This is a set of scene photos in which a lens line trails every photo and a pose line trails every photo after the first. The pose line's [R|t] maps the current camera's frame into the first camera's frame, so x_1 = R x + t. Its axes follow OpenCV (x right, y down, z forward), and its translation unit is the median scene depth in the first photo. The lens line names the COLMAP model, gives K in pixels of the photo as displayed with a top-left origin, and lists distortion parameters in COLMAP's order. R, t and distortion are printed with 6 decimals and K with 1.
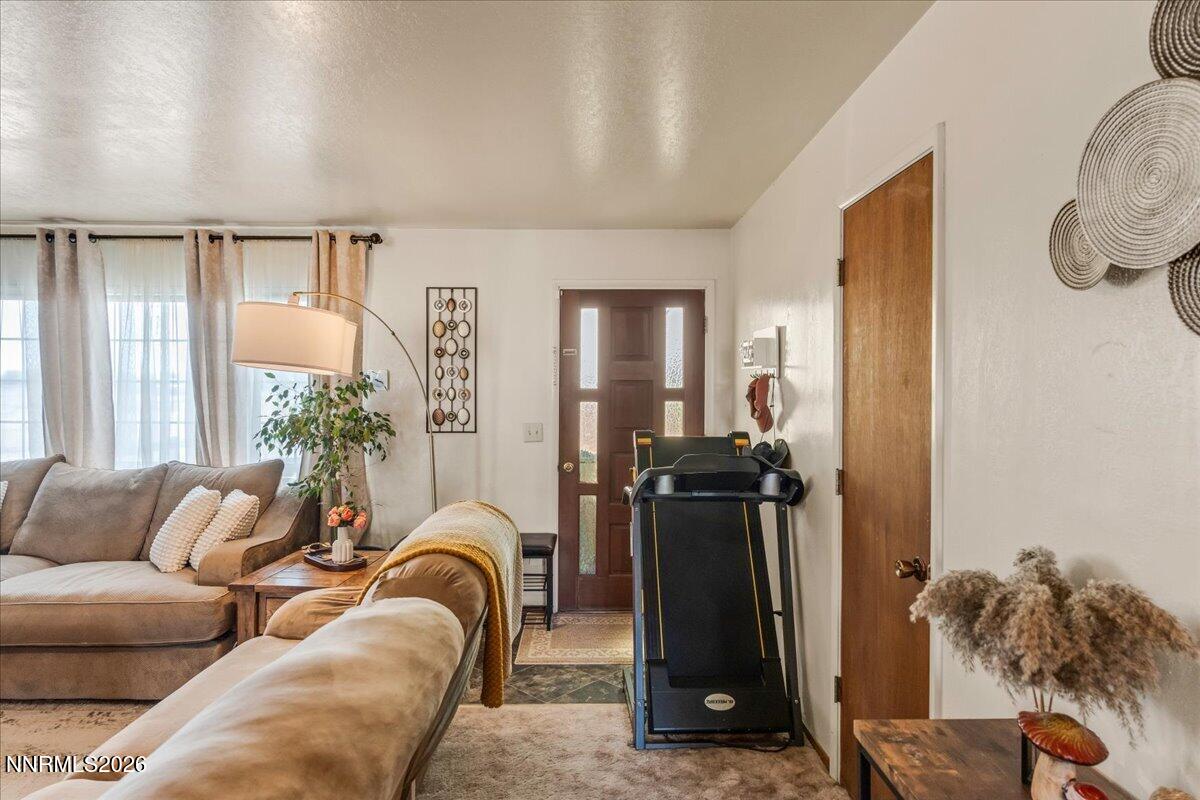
lens RADIAL K [[642.3, 0, 576.6], [0, 642.3, 395.5], [0, 0, 1]] dist [-0.001446, 0.000516]
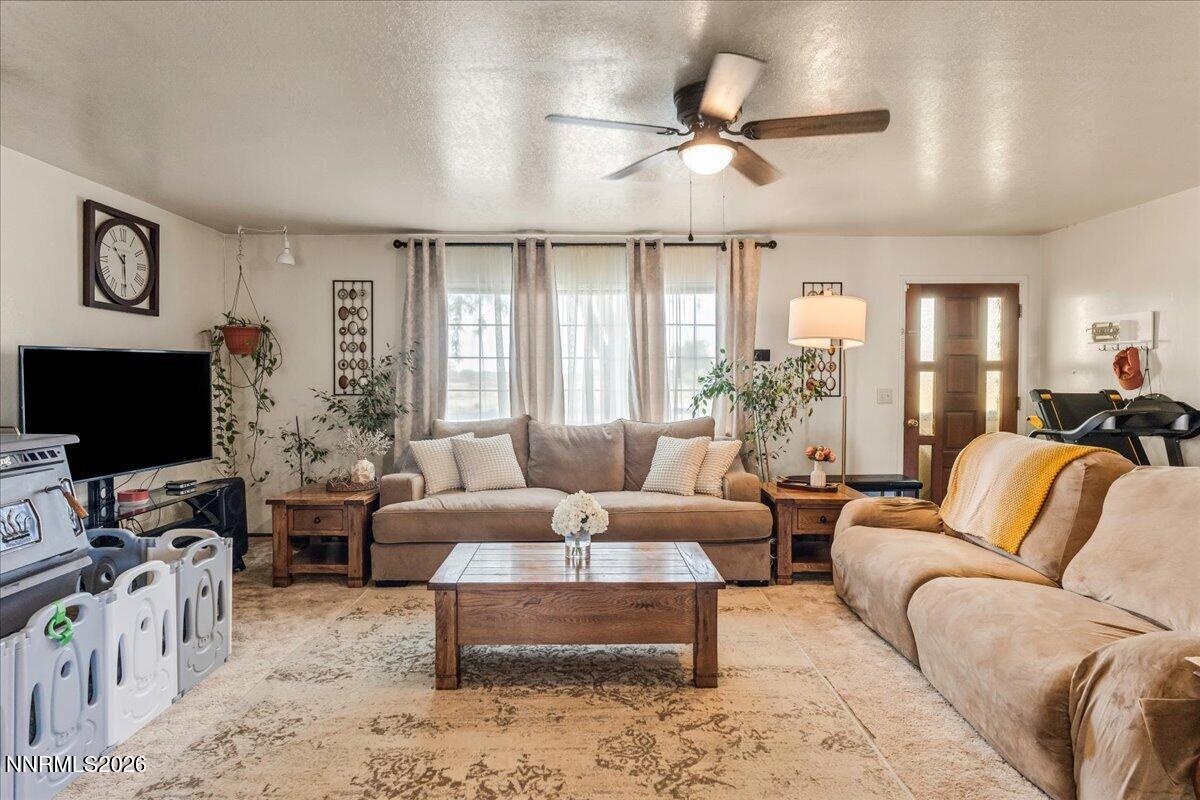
lens RADIAL K [[658.1, 0, 586.9], [0, 658.1, 385.0], [0, 0, 1]] dist [0.001051, 0.003631]
pose [[0.999903, -0.005583, 0.012763, -0.710007], [0.005534, 0.999977, 0.003847, 0.028907], [-0.012784, -0.003776, 0.999911, -0.315308]]
